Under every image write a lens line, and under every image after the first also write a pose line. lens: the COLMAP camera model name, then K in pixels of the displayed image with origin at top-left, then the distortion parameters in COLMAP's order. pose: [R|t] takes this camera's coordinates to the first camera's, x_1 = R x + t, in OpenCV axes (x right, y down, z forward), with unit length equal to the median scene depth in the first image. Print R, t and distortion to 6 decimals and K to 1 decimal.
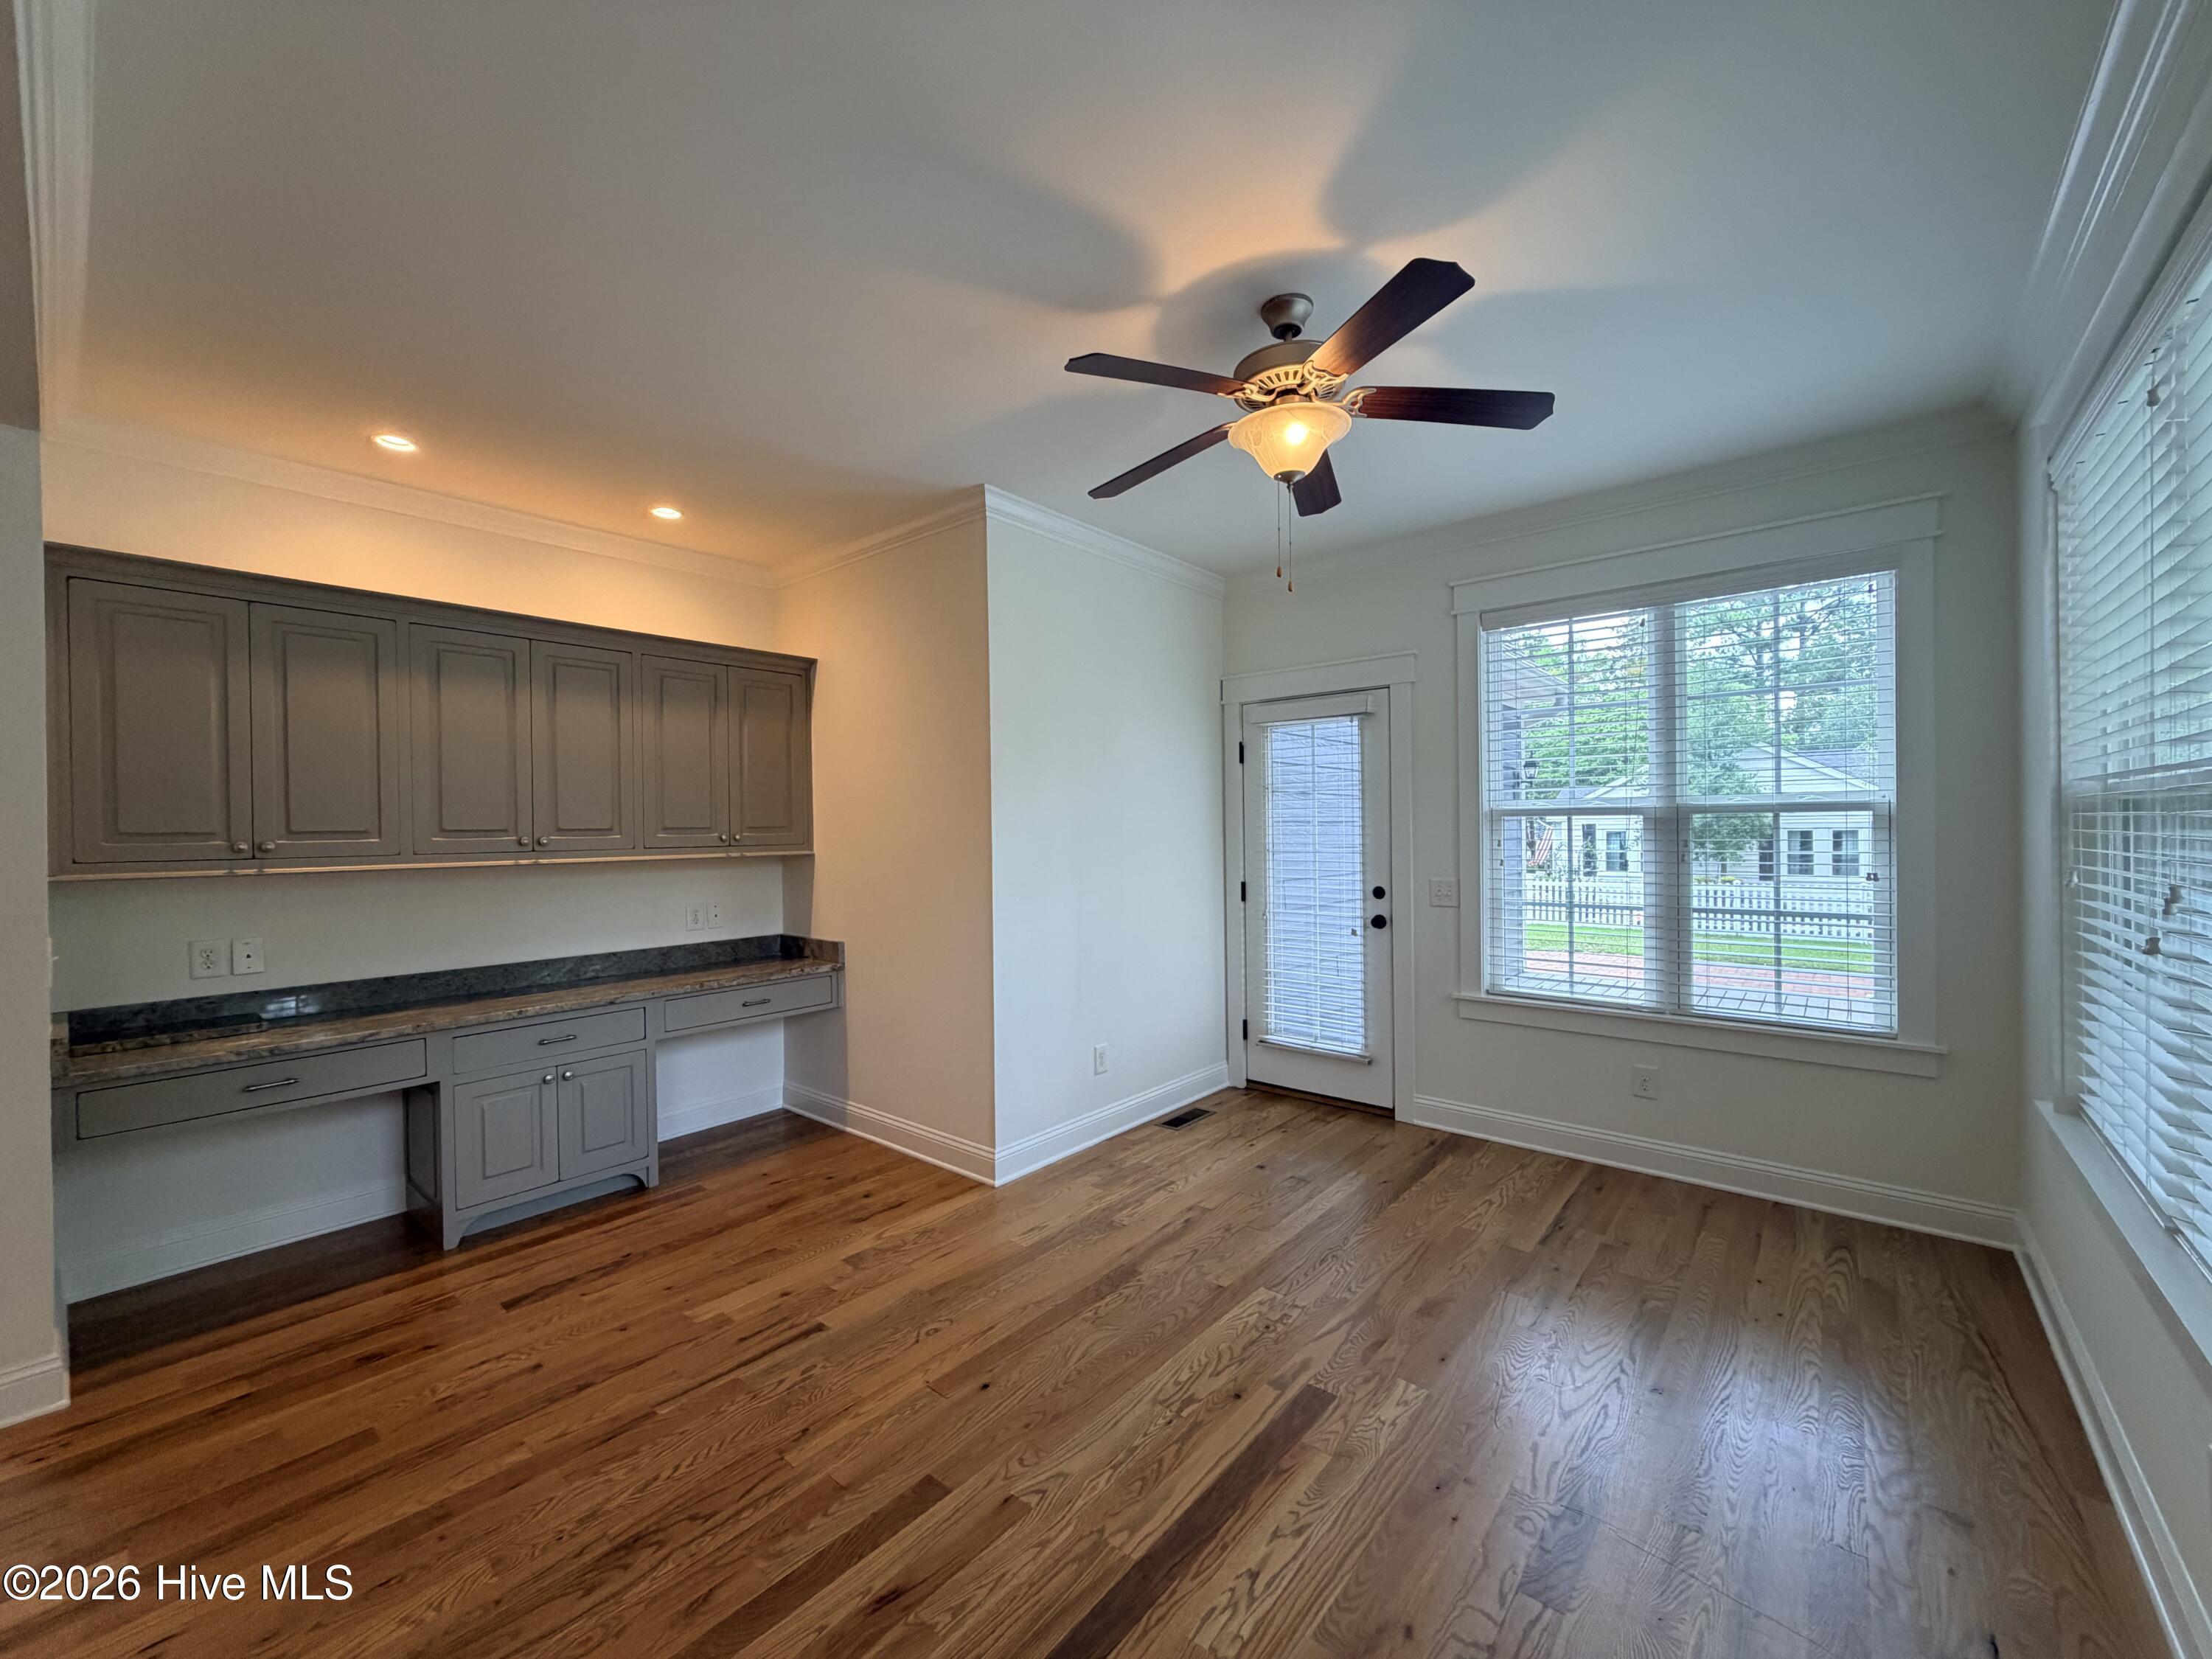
lens RADIAL K [[880.6, 0, 1100.3], [0, 880.6, 831.2], [0, 0, 1]] dist [0.000611, 0.000162]
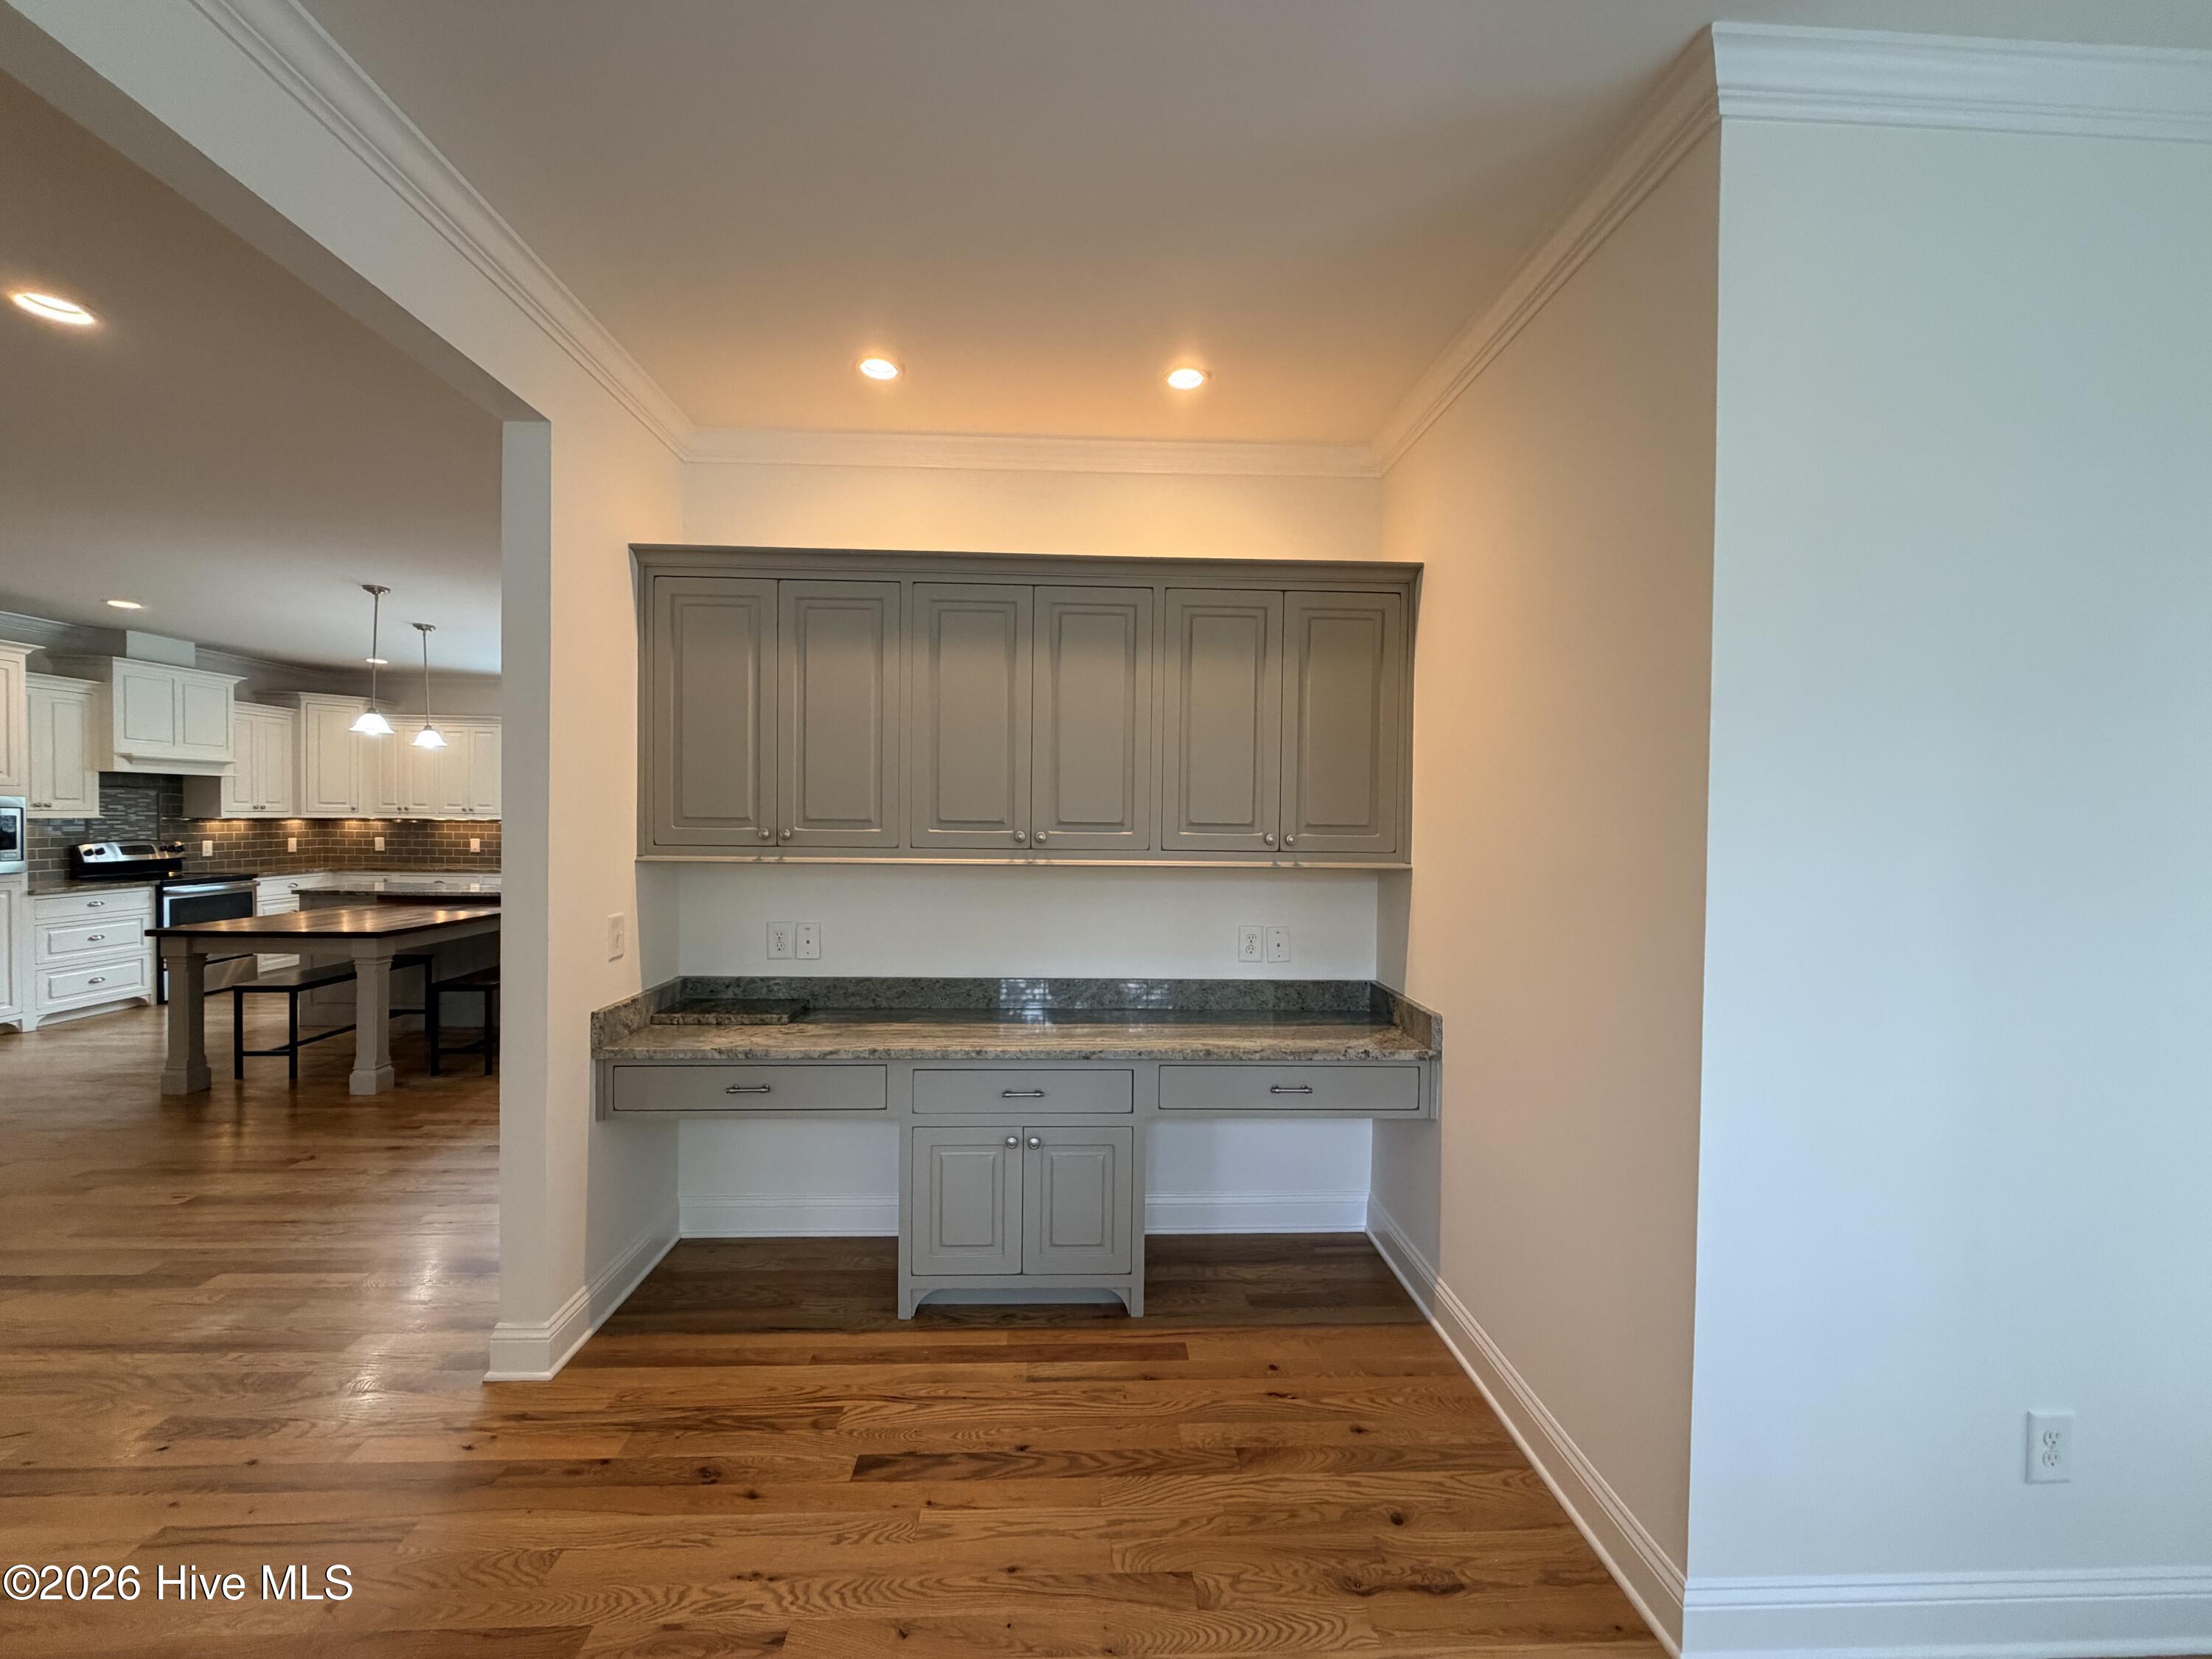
lens RADIAL K [[880.6, 0, 1100.3], [0, 880.6, 831.2], [0, 0, 1]] dist [0.000611, 0.000162]
pose [[0.676825, 0.034954, -0.735313, -0.007139], [-0.025243, 0.999387, 0.024272, -0.014477], [0.735711, 0.002134, 0.677293, 0.495724]]
